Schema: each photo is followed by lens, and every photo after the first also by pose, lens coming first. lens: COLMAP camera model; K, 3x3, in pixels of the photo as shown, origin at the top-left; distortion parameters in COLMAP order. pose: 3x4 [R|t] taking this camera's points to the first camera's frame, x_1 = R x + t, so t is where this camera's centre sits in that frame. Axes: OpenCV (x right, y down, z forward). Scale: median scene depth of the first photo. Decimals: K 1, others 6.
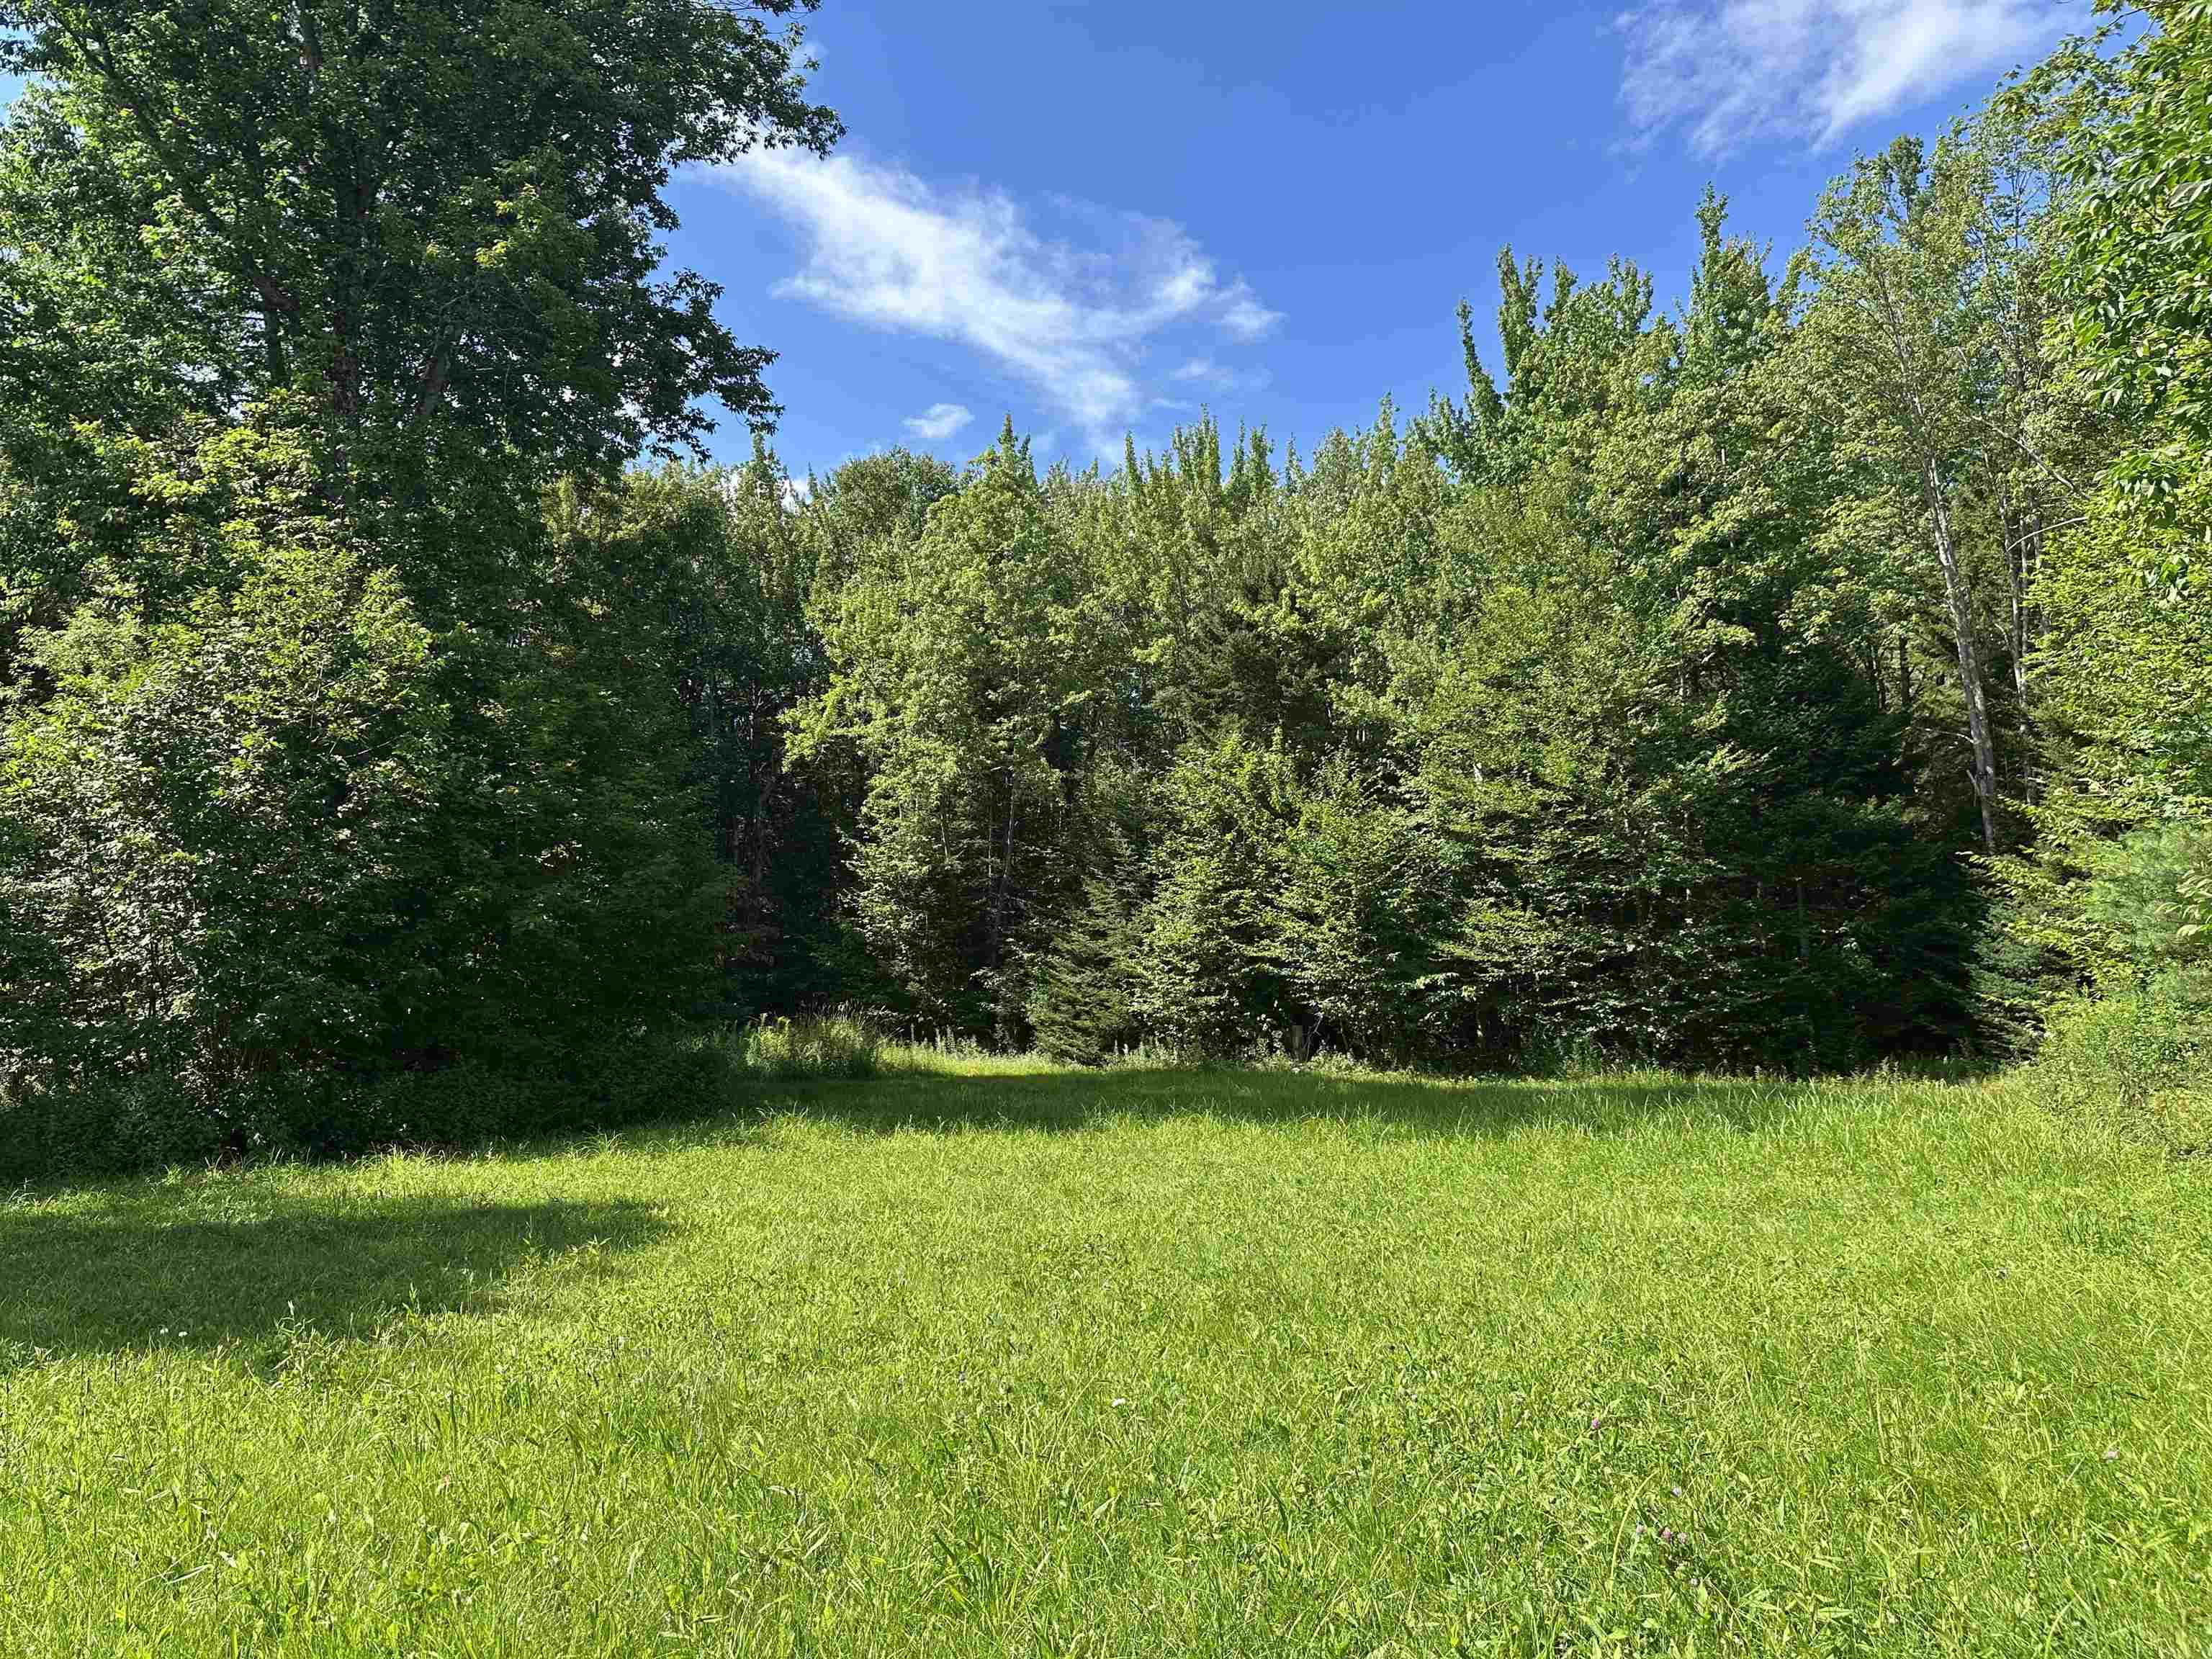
lens RADIAL K [[1538.5, 0, 1106.0], [0, 1538.5, 829.5], [0, 0, 1]] dist [0.083984, -0.094903]
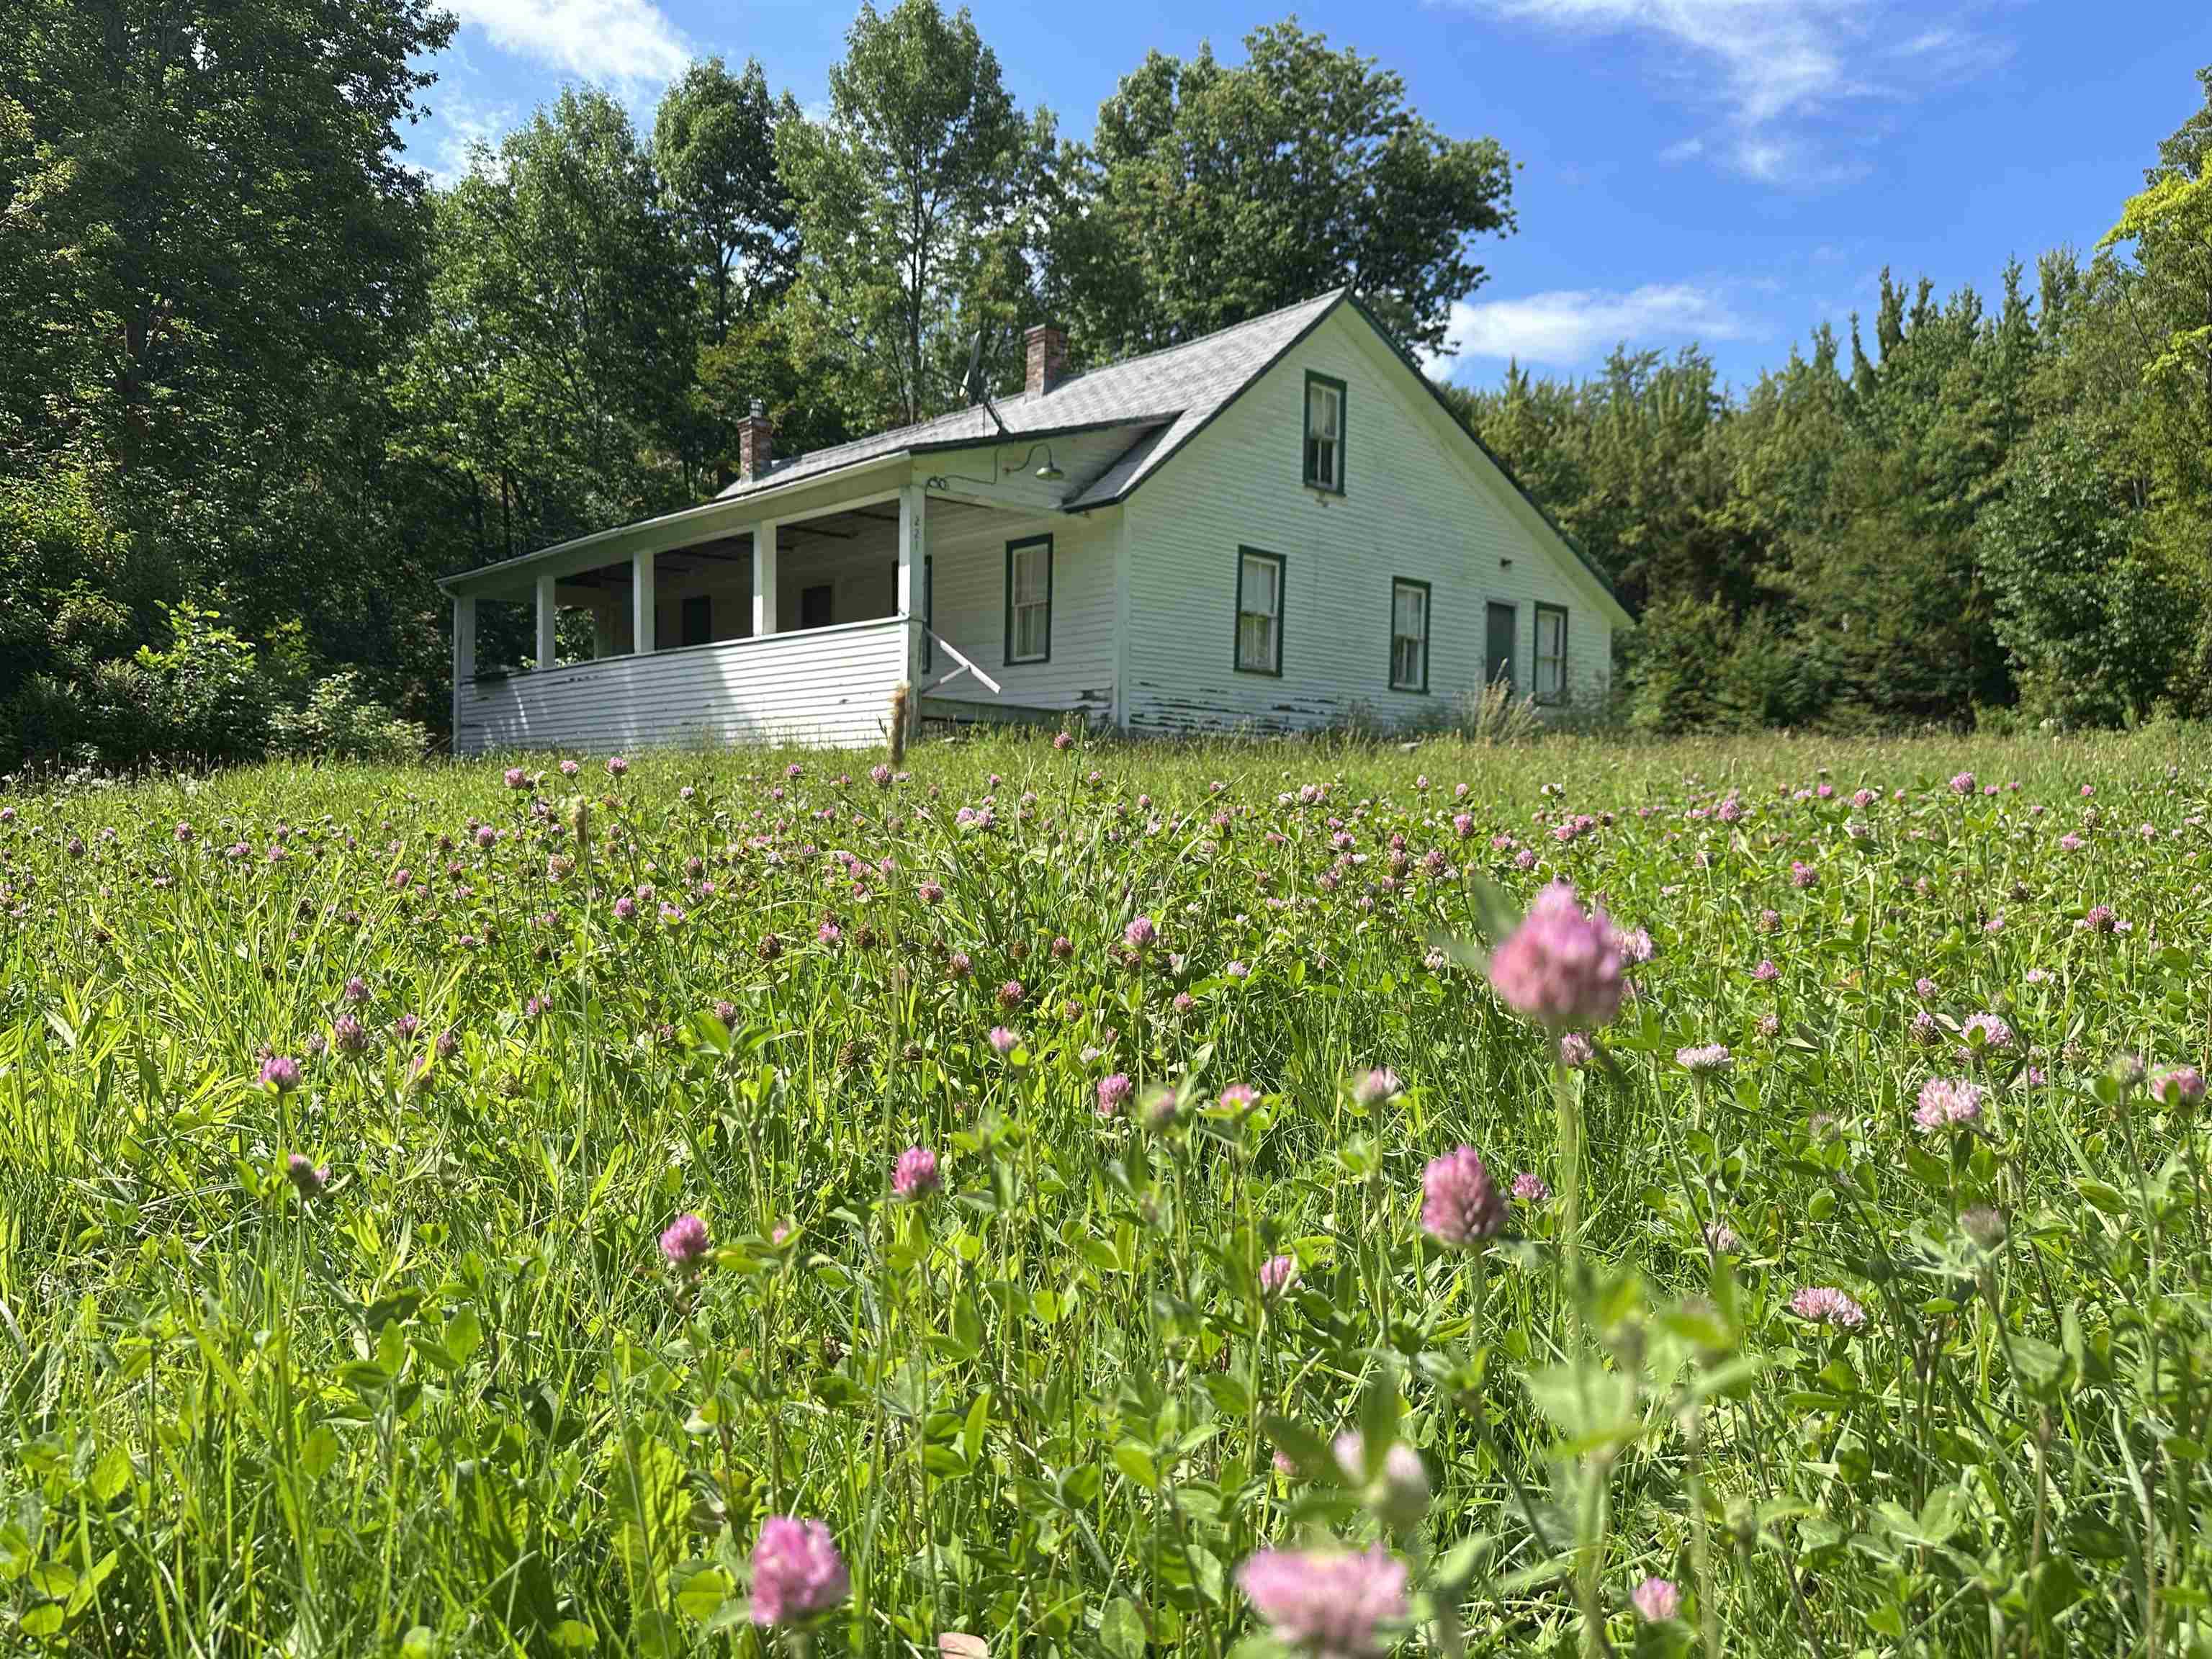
lens RADIAL K [[1595.3, 0, 1060.7], [0, 1595.3, 828.8], [0, 0, 1]] dist [0.045499, -0.110690]
pose [[0.968549, 0.024170, -0.247647, -0.130166], [0.009548, 0.990928, 0.134054, -0.048490], [0.248640, -0.132202, 0.959531, -0.803518]]
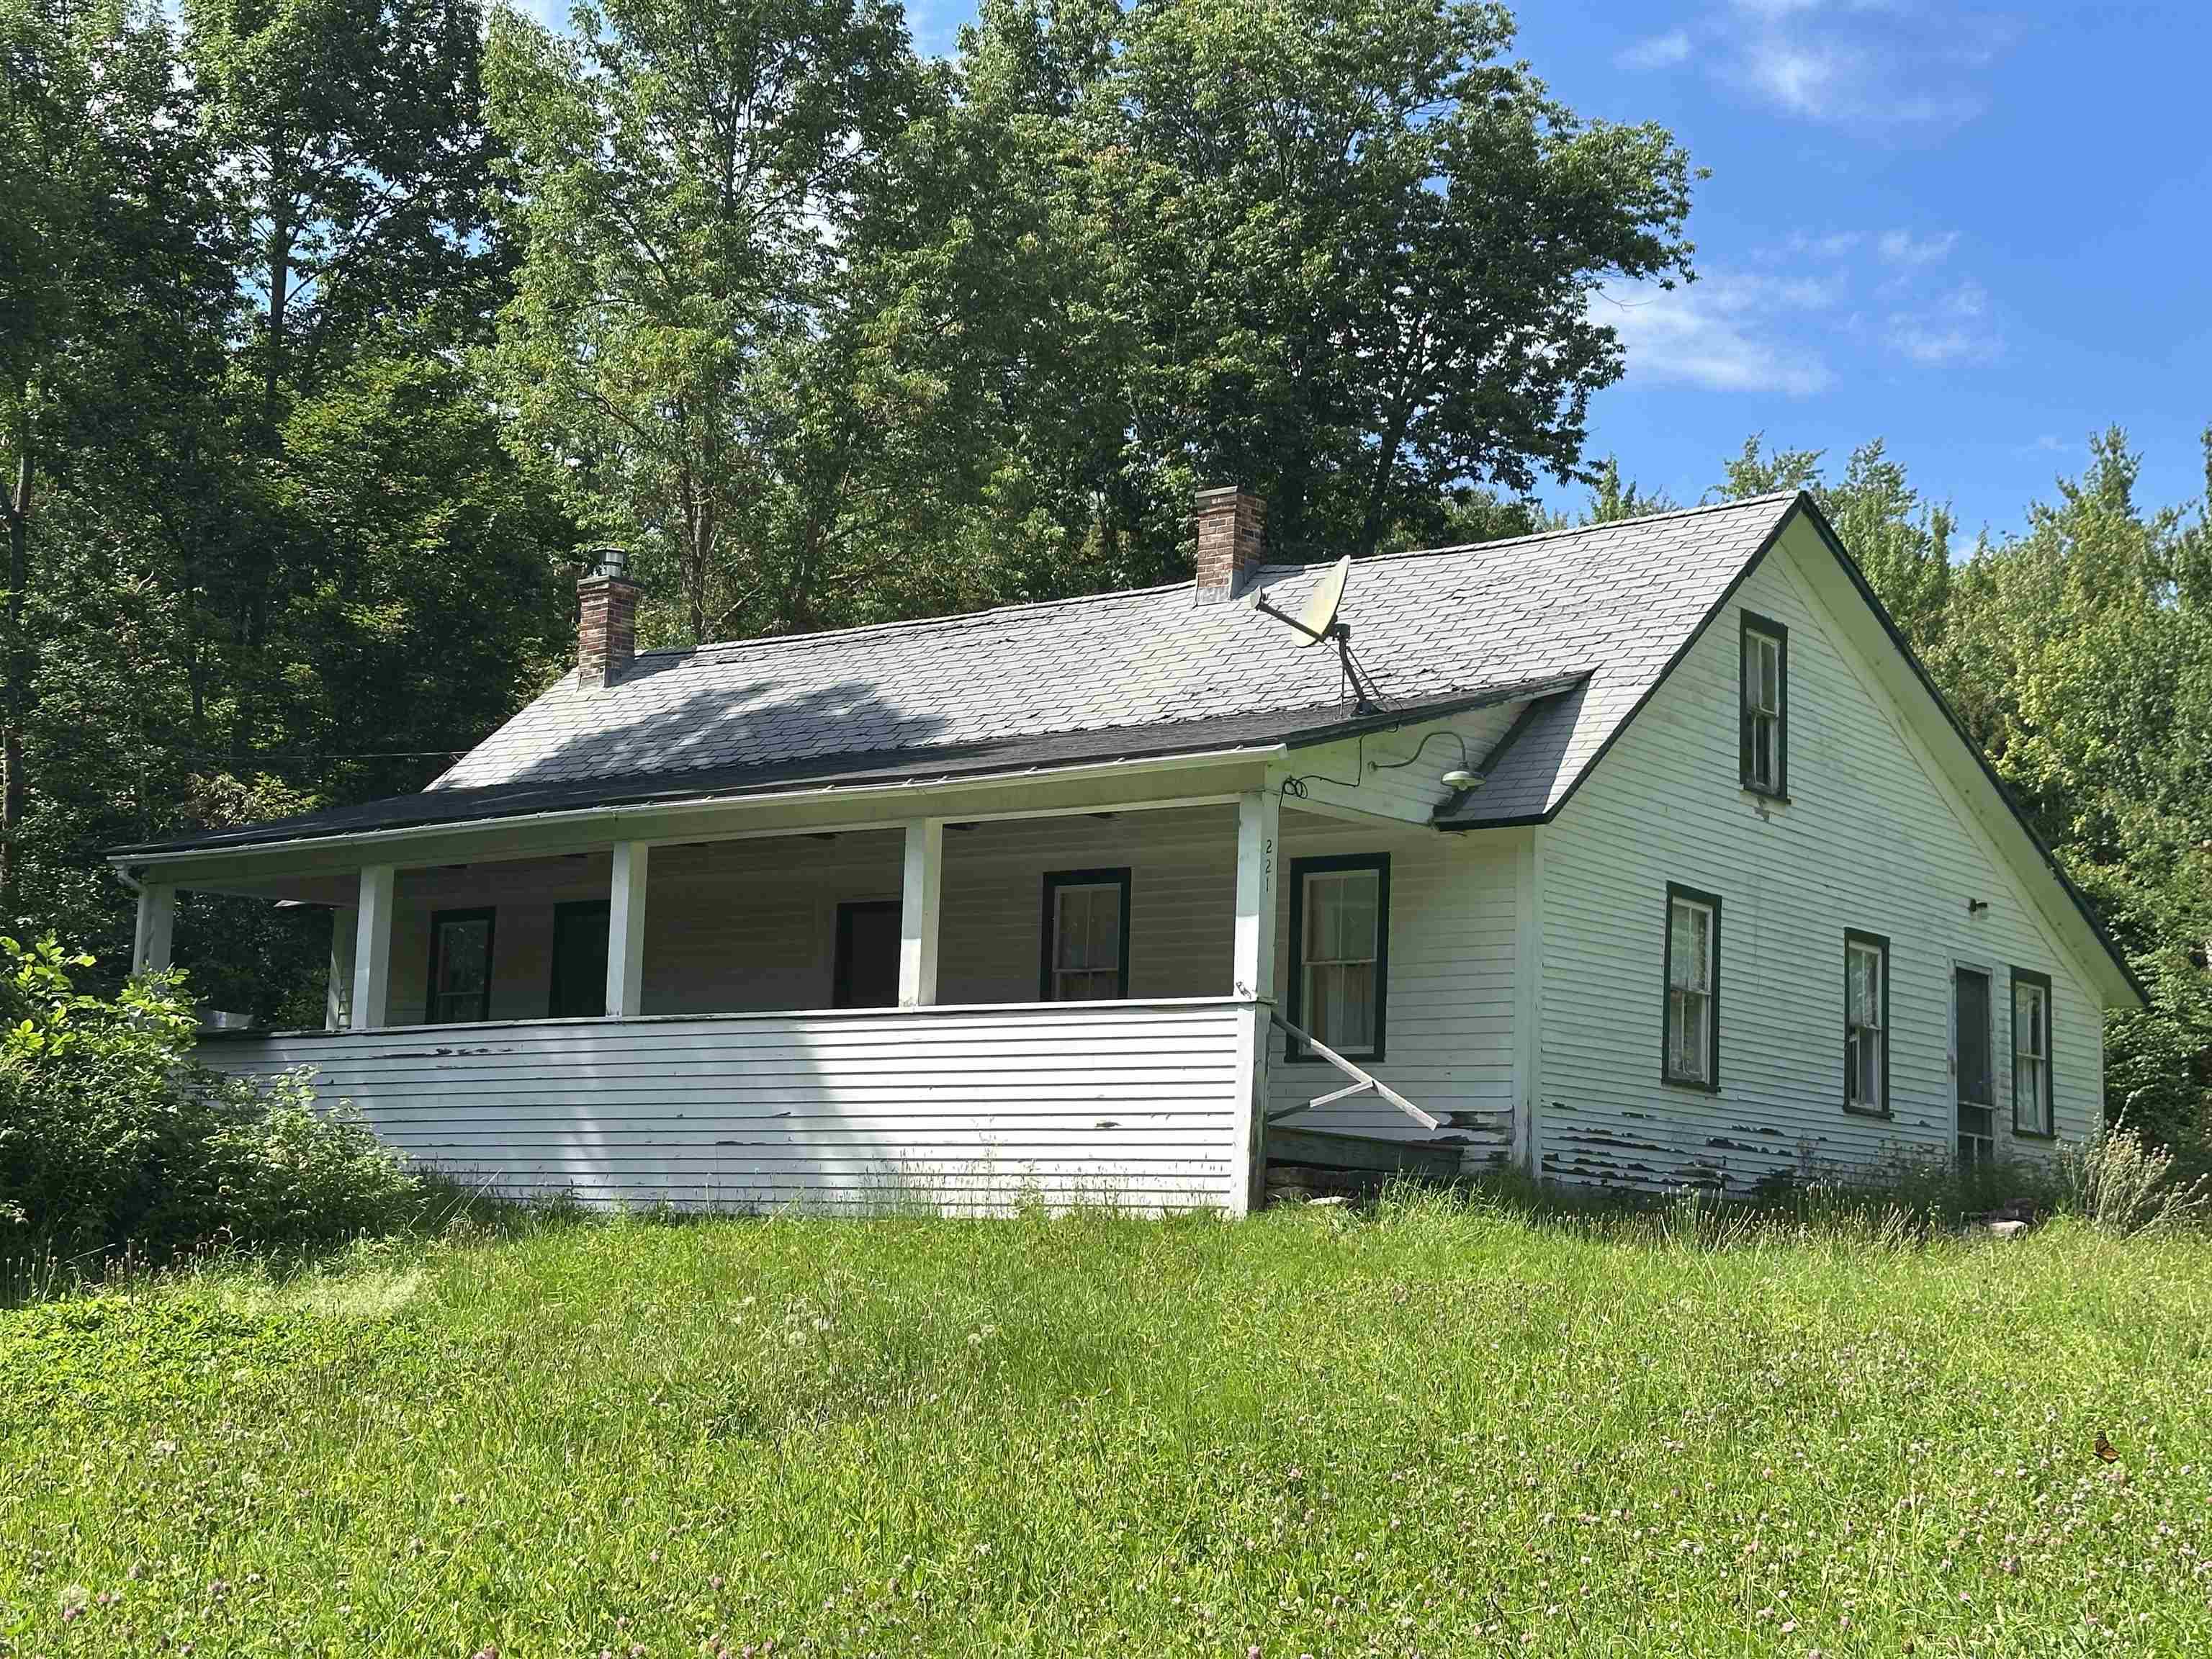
lens RADIAL K [[3096.1, 0, 1111.5], [0, 3096.1, 838.8], [0, 0, 1]] dist [0.194789, 0.017686]
pose [[0.996557, 0.028960, -0.077694, -0.259628], [-0.029313, 0.999564, -0.003406, -0.071500], [0.077562, 0.005671, 0.996971, -0.911868]]
